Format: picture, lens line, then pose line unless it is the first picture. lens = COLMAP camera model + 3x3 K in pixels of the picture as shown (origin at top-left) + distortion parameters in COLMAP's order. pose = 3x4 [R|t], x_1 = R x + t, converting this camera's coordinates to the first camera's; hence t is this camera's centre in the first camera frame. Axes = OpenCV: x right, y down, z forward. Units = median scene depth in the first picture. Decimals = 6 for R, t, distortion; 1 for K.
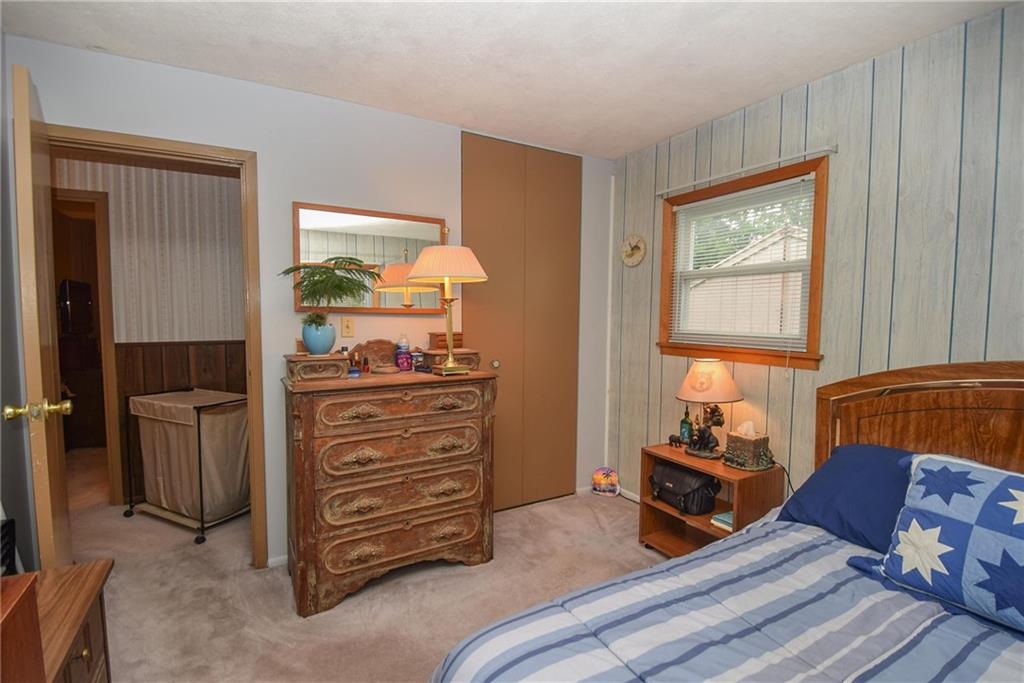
lens RADIAL K [[457.1, 0, 512.5], [0, 457.1, 346.1], [0, 0, 1]] dist [0.017258, -0.024043]
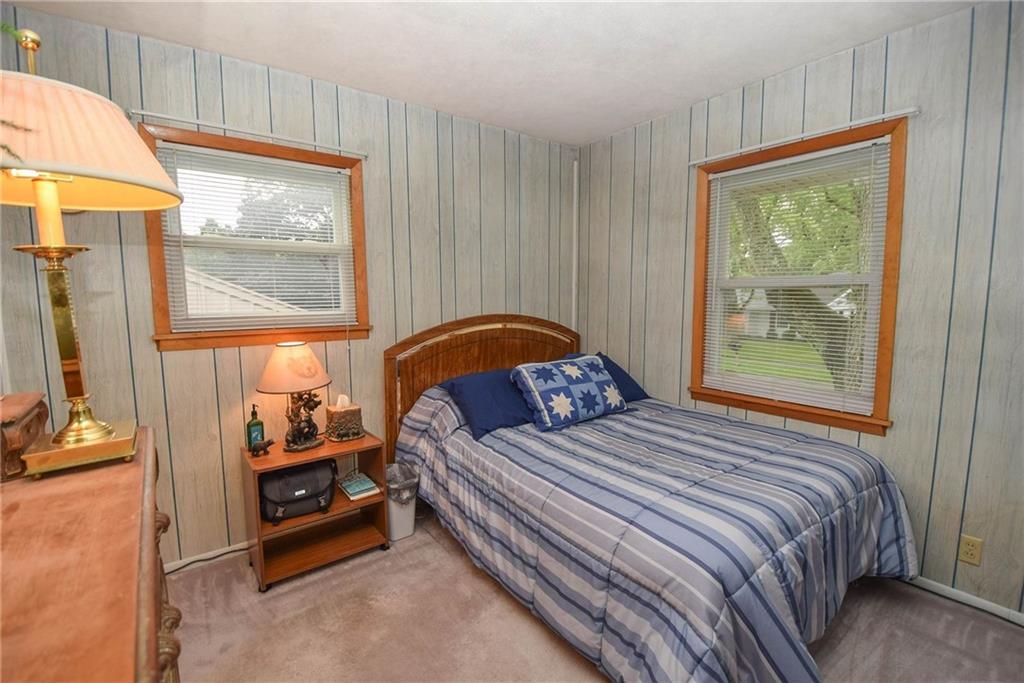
lens RADIAL K [[457.1, 0, 512.5], [0, 457.1, 346.1], [0, 0, 1]] dist [0.017258, -0.024043]
pose [[-0.115178, -0.115208, 0.986641, -0.566865], [0.074700, 0.989435, 0.124255, -0.048827], [-0.990532, 0.088014, -0.105355, 0.731313]]
